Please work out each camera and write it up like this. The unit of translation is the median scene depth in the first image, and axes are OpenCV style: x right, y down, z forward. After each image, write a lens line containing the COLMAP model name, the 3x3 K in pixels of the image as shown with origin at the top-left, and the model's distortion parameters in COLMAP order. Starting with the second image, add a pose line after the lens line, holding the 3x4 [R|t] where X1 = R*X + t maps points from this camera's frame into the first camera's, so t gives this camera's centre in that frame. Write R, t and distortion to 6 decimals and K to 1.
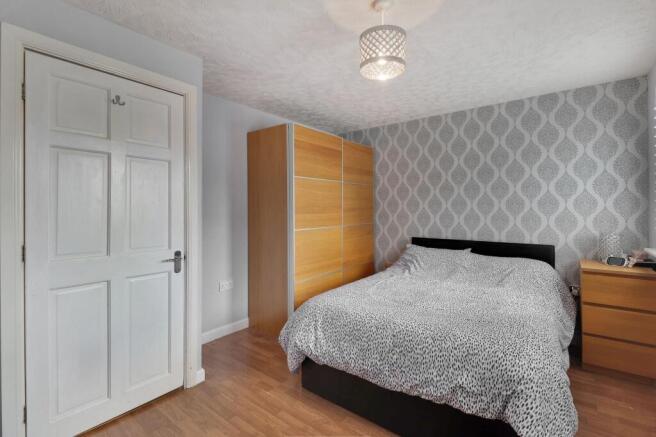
lens RADIAL K [[310.4, 0, 329.2], [0, 310.4, 205.1], [0, 0, 1]] dist [0.002255, -0.000256]
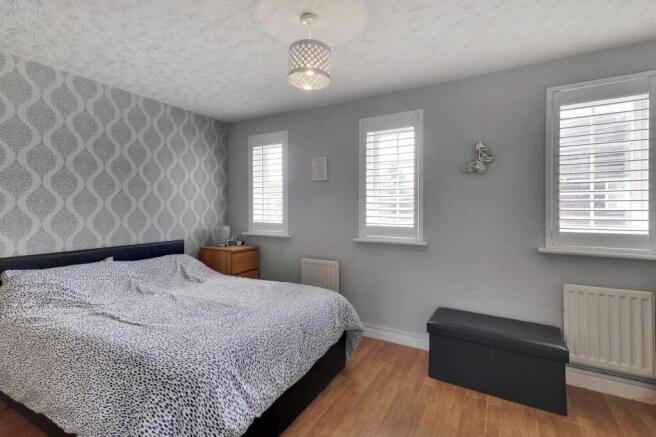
lens RADIAL K [[310.4, 0, 329.2], [0, 310.4, 205.1], [0, 0, 1]] dist [0.002255, -0.000256]
pose [[-0.169909, 0.011383, 0.985394, -0.485608], [-0.013710, 0.999809, -0.013914, 0.008072], [-0.985364, -0.015874, -0.169721, 0.615267]]
